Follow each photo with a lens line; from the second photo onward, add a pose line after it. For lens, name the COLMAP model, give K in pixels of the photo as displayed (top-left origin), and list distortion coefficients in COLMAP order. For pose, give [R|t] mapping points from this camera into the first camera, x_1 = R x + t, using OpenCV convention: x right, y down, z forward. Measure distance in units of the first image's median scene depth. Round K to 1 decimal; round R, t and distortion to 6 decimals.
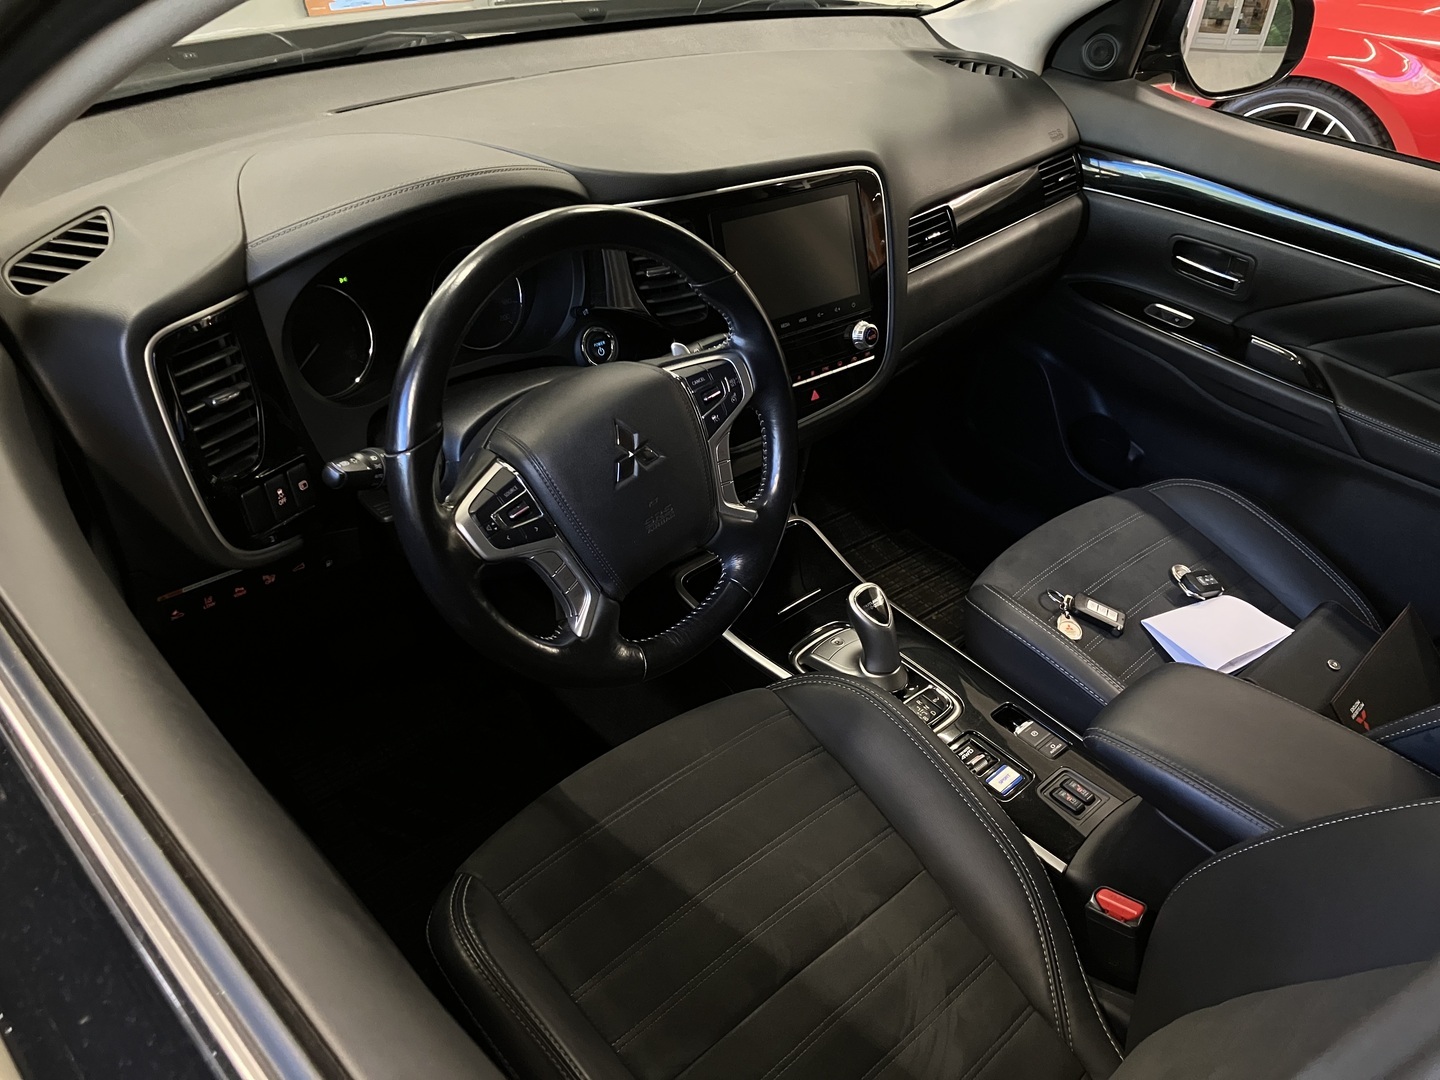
lens RADIAL K [[1189.2, 0, 714.4], [0, 1189.2, 527.9], [0, 0, 1]] dist [0.012881, -0.007850]
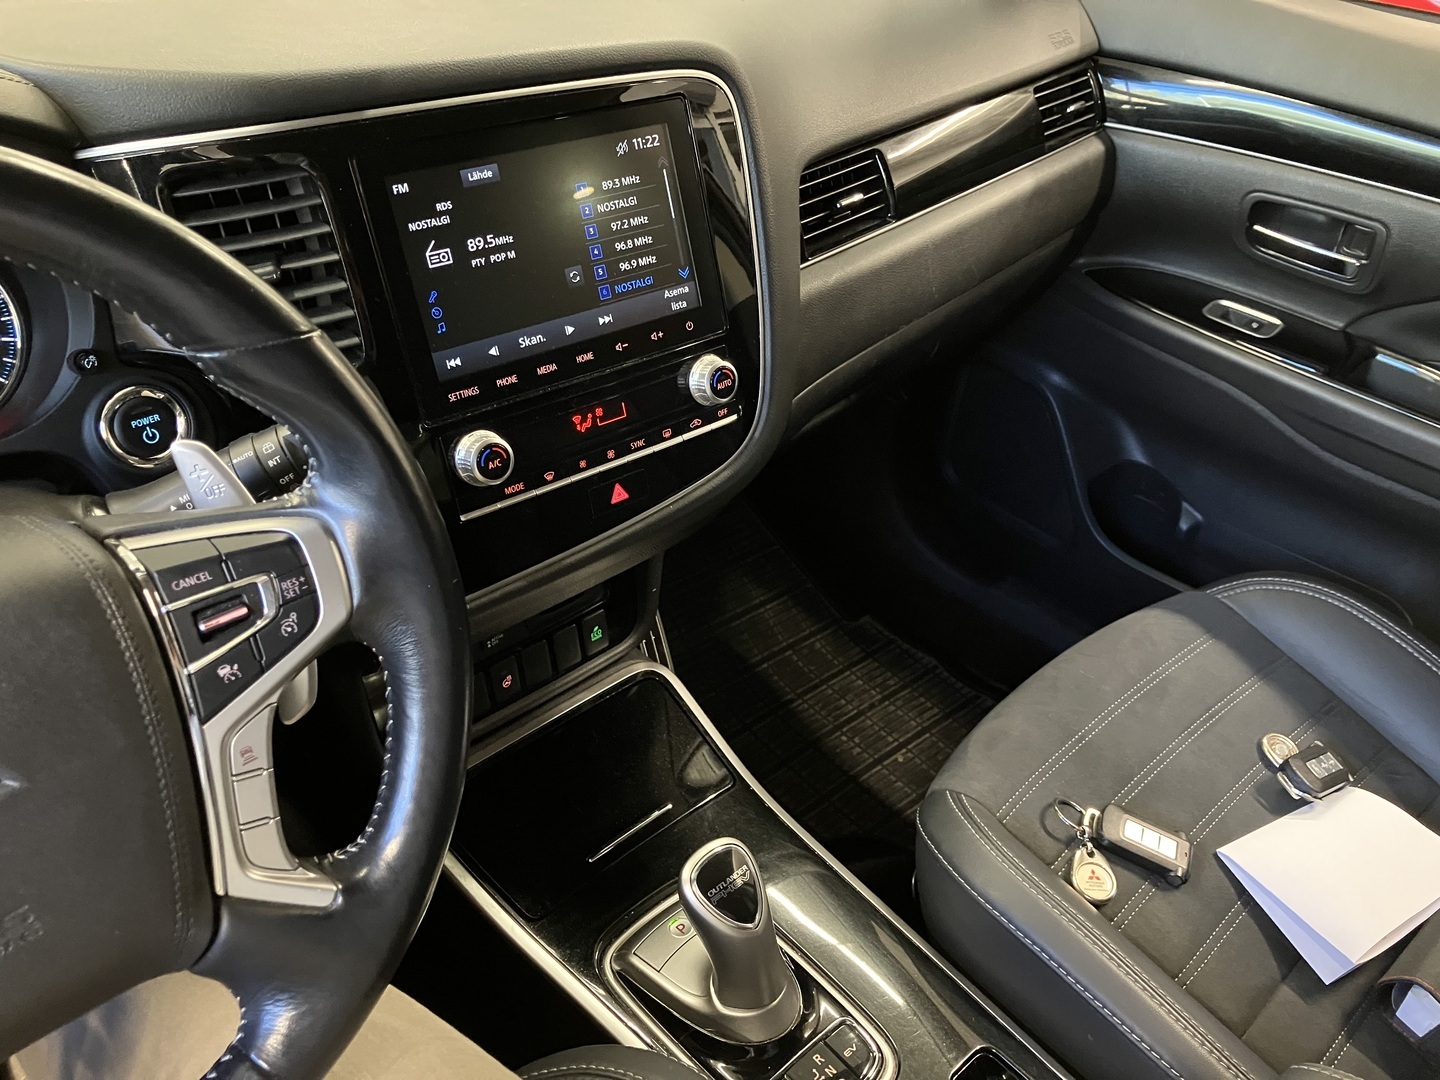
lens RADIAL K [[1189.2, 0, 721.8], [0, 1189.2, 527.6], [0, 0, 1]] dist [0.012881, -0.007850]
pose [[0.999646, -0.020275, -0.017247, 0.125935], [0.020467, 0.999730, 0.010984, -0.090219], [0.017020, -0.011333, 0.999791, 0.404389]]
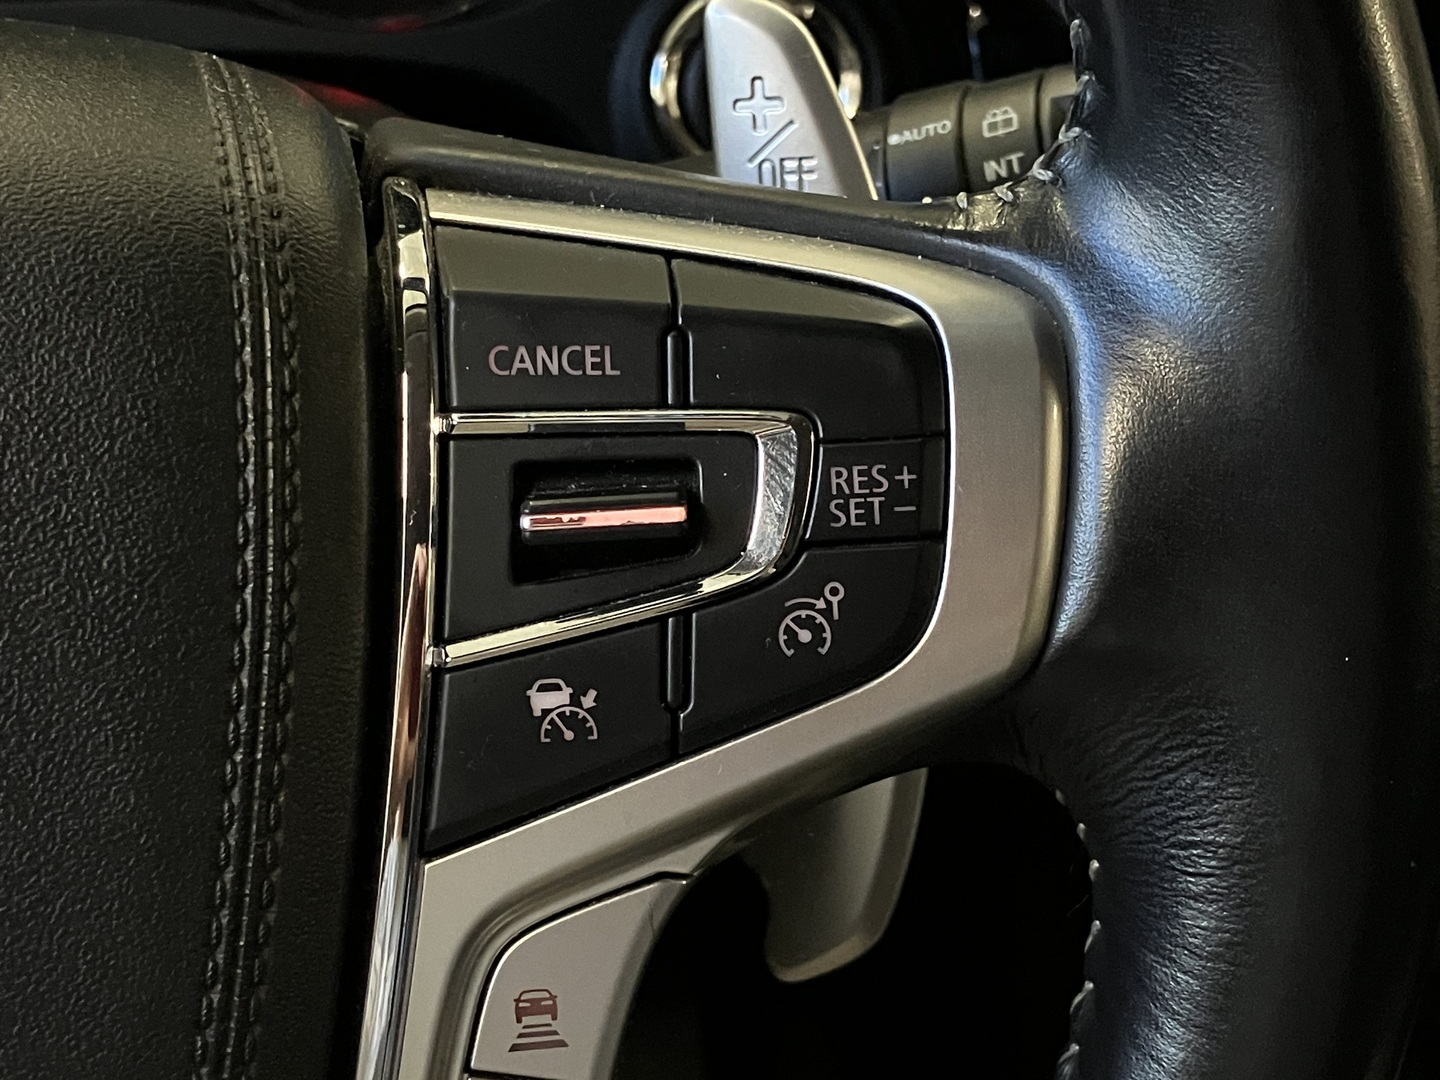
lens RADIAL K [[2360.7, 0, 753.8], [0, 2360.7, 531.7], [0, 0, 1]] dist [0.112930, 0.000000]
pose [[0.822650, 0.243353, -0.513835, 0.088870], [-0.289179, 0.957226, -0.009634, -0.067344], [0.489512, 0.156516, 0.857835, 0.564106]]
